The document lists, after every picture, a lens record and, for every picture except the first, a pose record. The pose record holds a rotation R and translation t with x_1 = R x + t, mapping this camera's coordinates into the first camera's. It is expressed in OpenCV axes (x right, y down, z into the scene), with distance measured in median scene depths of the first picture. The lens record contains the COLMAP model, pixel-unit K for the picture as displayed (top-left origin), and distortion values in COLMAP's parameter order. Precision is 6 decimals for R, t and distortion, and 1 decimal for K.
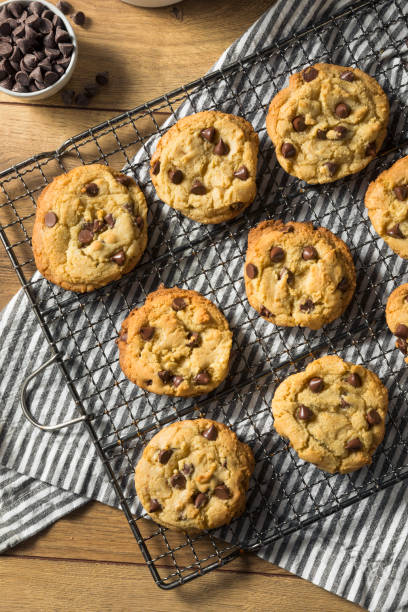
lens RADIAL K [[1099.3, 0, 184.3], [0, 1099.3, 305.4], [0, 0, 1]] dist [0.052997, -0.063762]
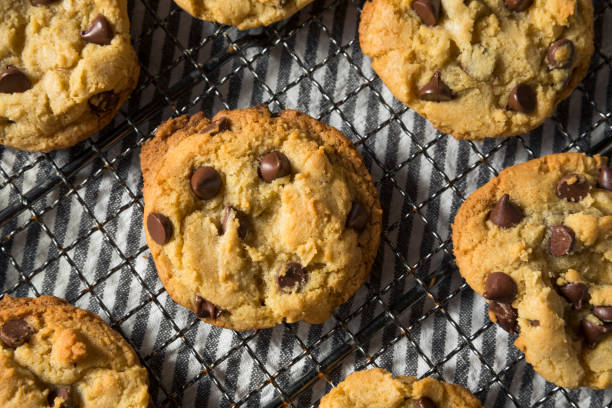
lens RADIAL K [[1051.9, 0, 306.0], [0, 1051.9, 204.0], [0, 0, 1]] dist [0.007914, -0.010366]
pose [[0.970166, -0.202648, 0.133088, 0.063861], [0.212251, 0.975228, -0.062292, -0.000546], [-0.117167, 0.088681, 0.989145, 0.551213]]
